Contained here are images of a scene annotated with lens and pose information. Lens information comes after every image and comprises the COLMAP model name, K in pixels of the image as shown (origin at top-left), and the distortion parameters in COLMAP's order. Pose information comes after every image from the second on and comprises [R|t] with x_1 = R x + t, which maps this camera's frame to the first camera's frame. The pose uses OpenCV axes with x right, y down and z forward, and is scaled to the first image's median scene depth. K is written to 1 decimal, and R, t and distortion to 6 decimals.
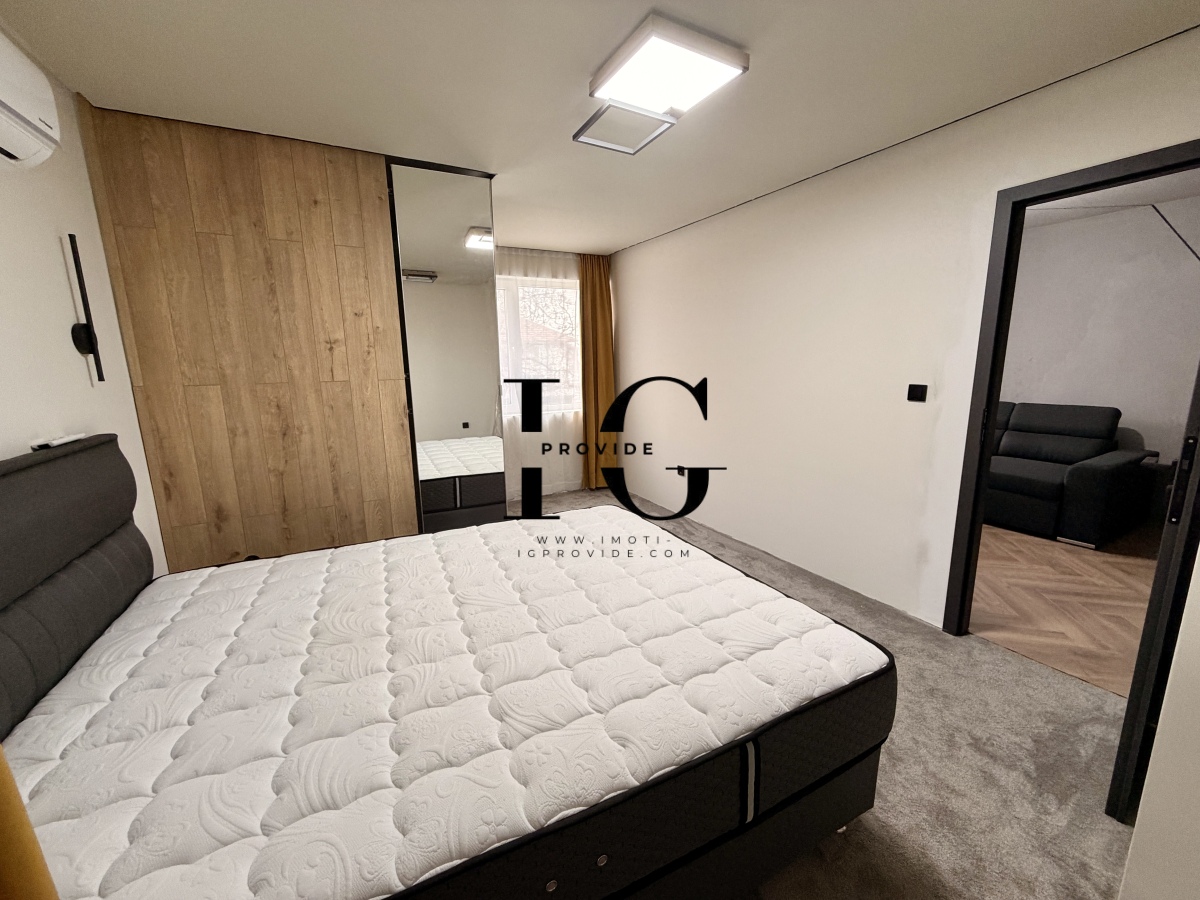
lens RADIAL K [[477.6, 0, 601.0], [0, 477.6, 446.6], [0, 0, 1]] dist [0.001491, -0.000440]
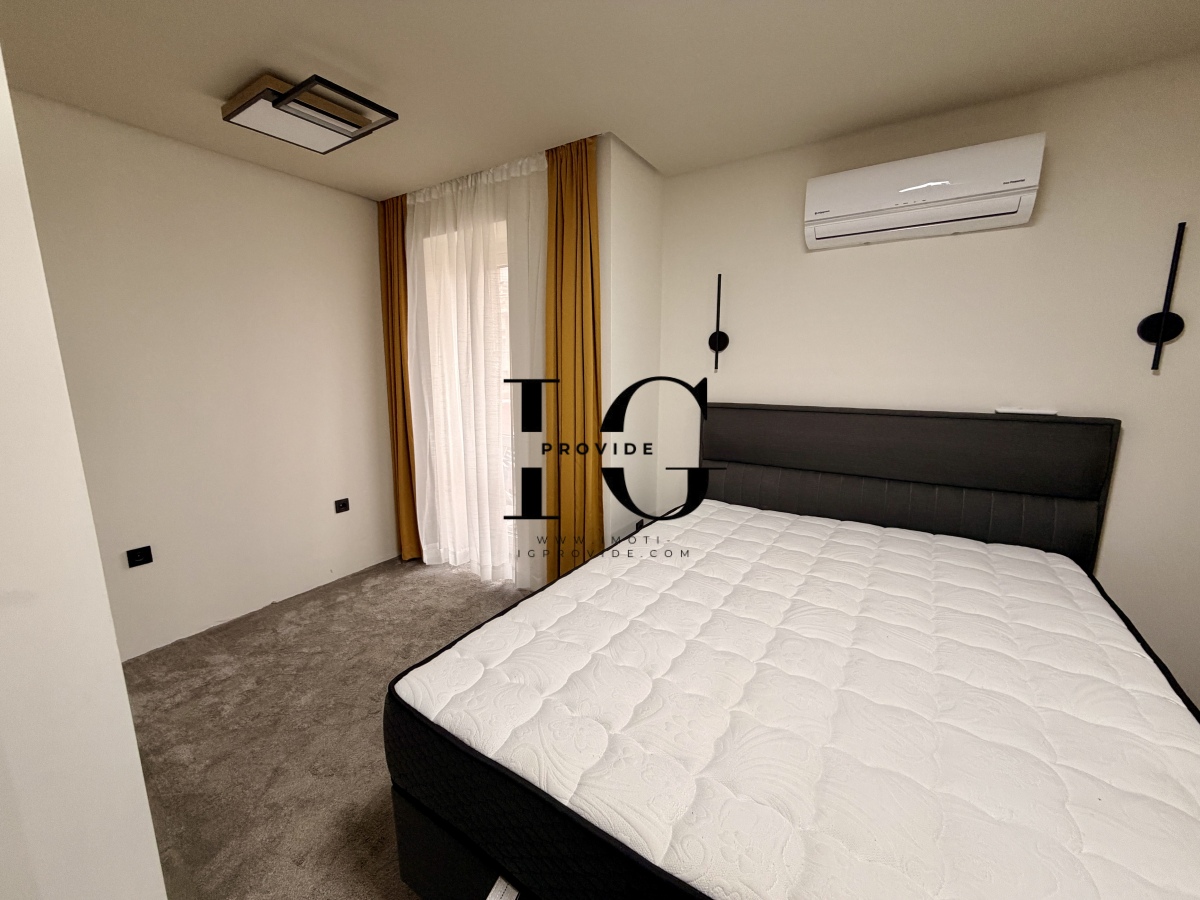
lens RADIAL K [[477.6, 0, 598.9], [0, 477.6, 450.1], [0, 0, 1]] dist [0.001491, -0.000440]
pose [[-0.868731, 0.105695, -0.483875, 0.347461], [-0.072711, 0.939163, 0.335687, -0.170411], [0.489918, 0.326805, -0.808195, 0.959659]]
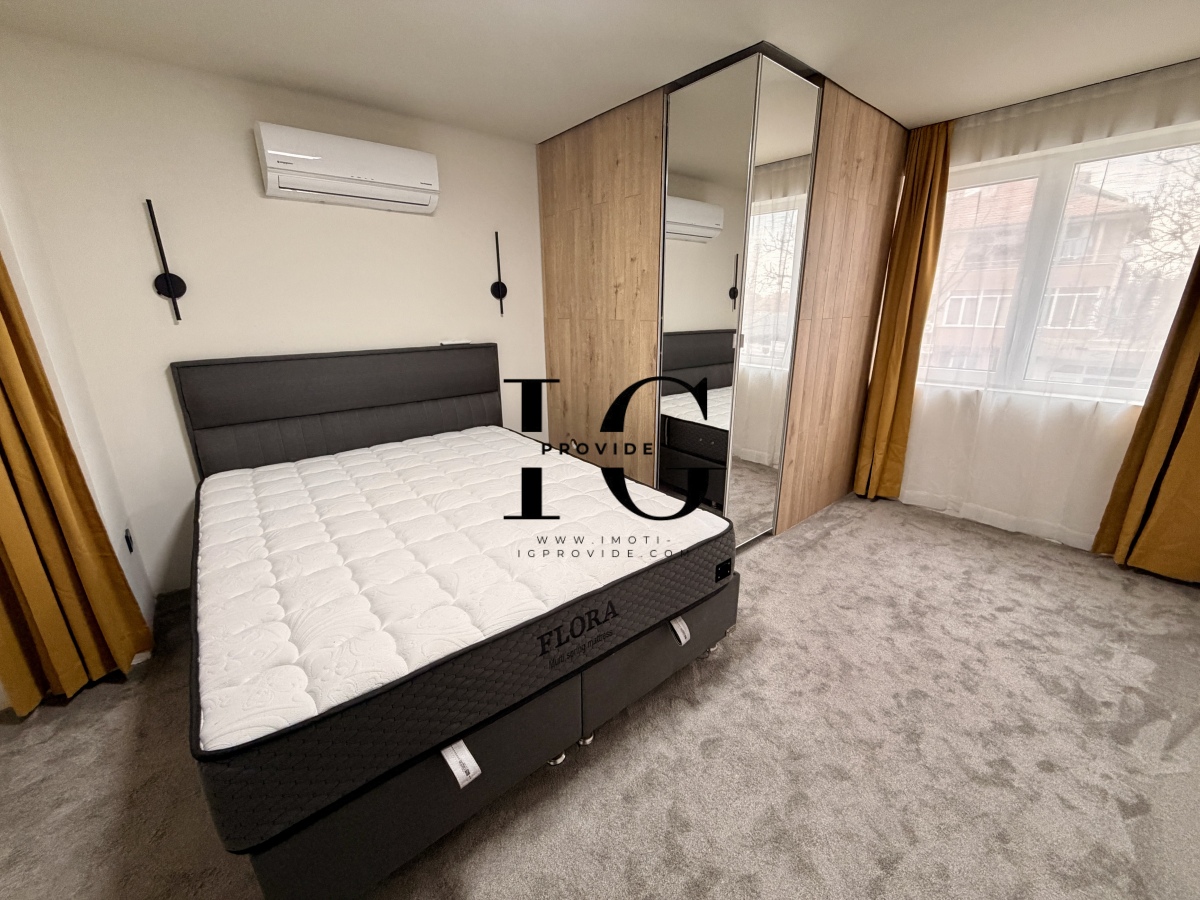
lens RADIAL K [[477.6, 0, 596.2], [0, 477.6, 450.7], [0, 0, 1]] dist [0.001491, -0.000440]
pose [[0.202635, 0.295772, -0.933519, 0.661116], [-0.170332, 0.949410, 0.263833, -0.135502], [0.964327, 0.105547, 0.242763, 0.710148]]
